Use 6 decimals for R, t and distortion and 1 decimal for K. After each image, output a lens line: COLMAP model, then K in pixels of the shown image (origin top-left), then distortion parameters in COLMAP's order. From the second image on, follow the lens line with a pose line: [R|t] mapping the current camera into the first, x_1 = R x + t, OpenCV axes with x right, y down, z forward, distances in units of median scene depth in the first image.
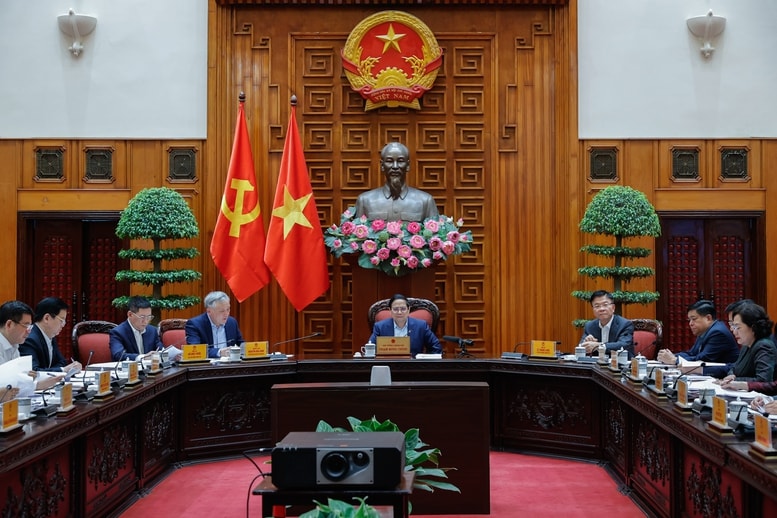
lens RADIAL K [[1343.0, 0, 388.5], [0, 1343.0, 259.0], [0, 0, 1]] dist [0.001479, -0.096261]
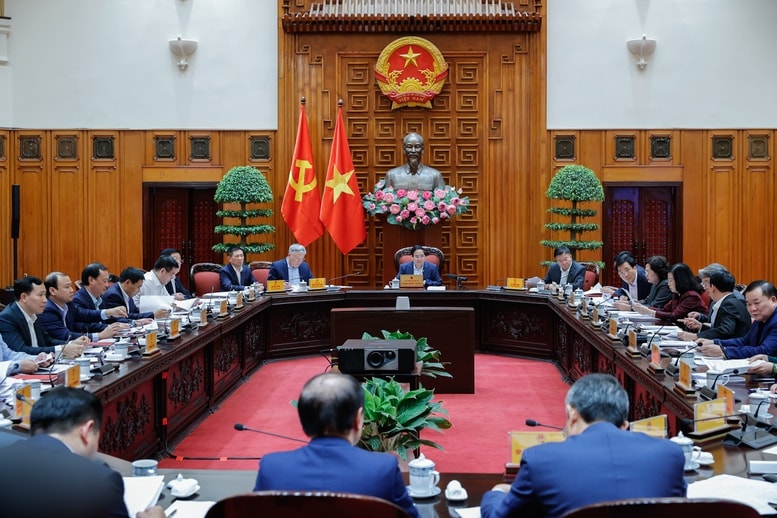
lens RADIAL K [[1115.4, 0, 350.2], [0, 1115.4, 259.4], [0, 0, 1]] dist [-0.002071, -0.004896]
pose [[0.998557, 0.000404, -0.053704, 0.001603], [0.002534, 0.998504, 0.054626, -0.019642], [0.053646, -0.054683, 0.997062, -0.160324]]
